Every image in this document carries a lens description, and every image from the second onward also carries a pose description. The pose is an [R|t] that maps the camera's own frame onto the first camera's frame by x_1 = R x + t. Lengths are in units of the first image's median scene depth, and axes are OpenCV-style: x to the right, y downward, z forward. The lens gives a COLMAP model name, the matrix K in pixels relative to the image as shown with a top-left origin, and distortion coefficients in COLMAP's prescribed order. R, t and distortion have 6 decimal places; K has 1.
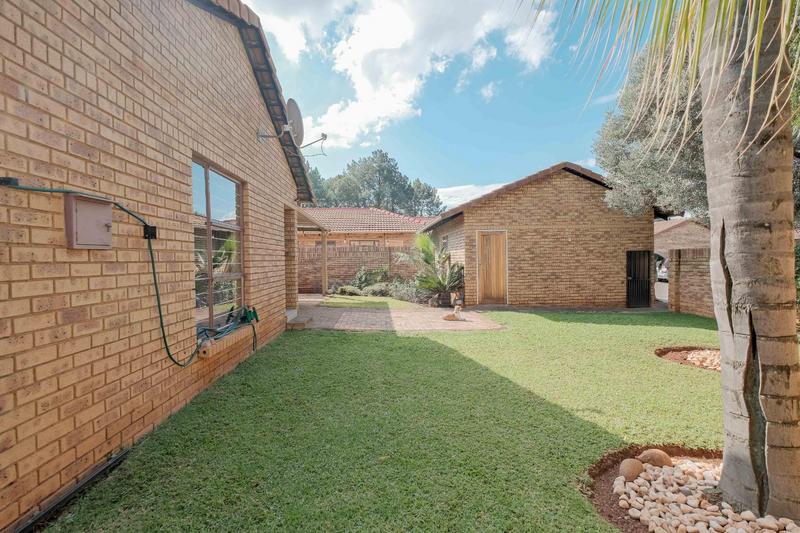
lens RADIAL K [[374.0, 0, 399.7], [0, 374.0, 261.6], [0, 0, 1]] dist [0.002800, -0.000965]
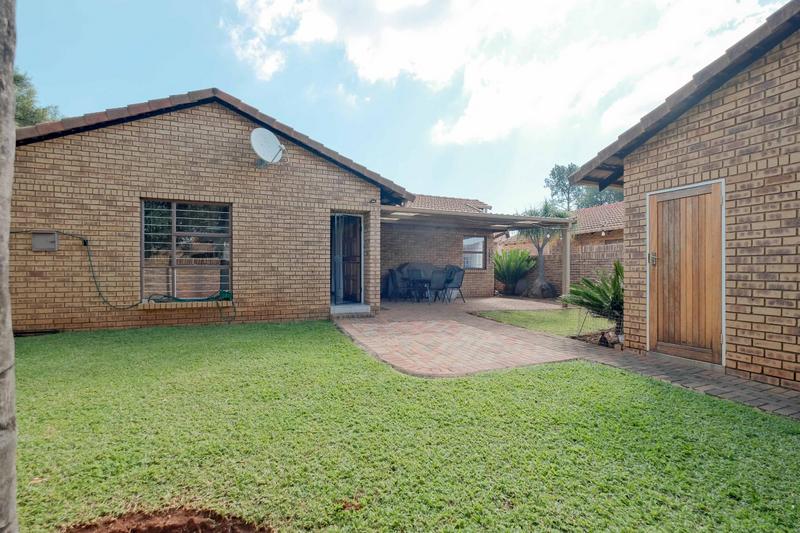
lens RADIAL K [[374.0, 0, 400.9], [0, 374.0, 268.2], [0, 0, 1]] dist [0.002800, -0.000965]
pose [[0.324465, 0.009787, -0.945847, 2.120064], [-0.009294, 0.999931, 0.007159, 0.040998], [0.945852, 0.006468, 0.324534, 2.092467]]
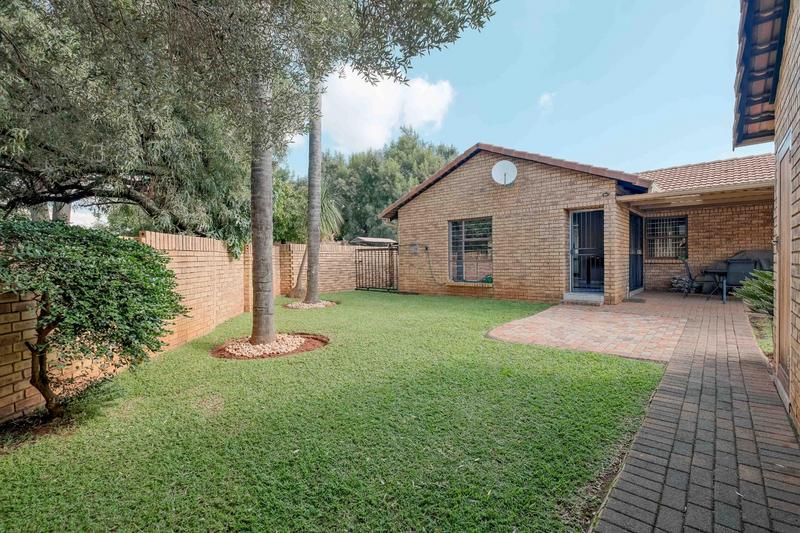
lens RADIAL K [[374.0, 0, 403.5], [0, 374.0, 266.1], [0, 0, 1]] dist [0.002800, -0.000965]
pose [[-0.705386, 0.026657, -0.708322, 2.602616], [0.014578, 0.999627, 0.023102, 0.021274], [0.708673, 0.005970, -0.705512, 3.887553]]
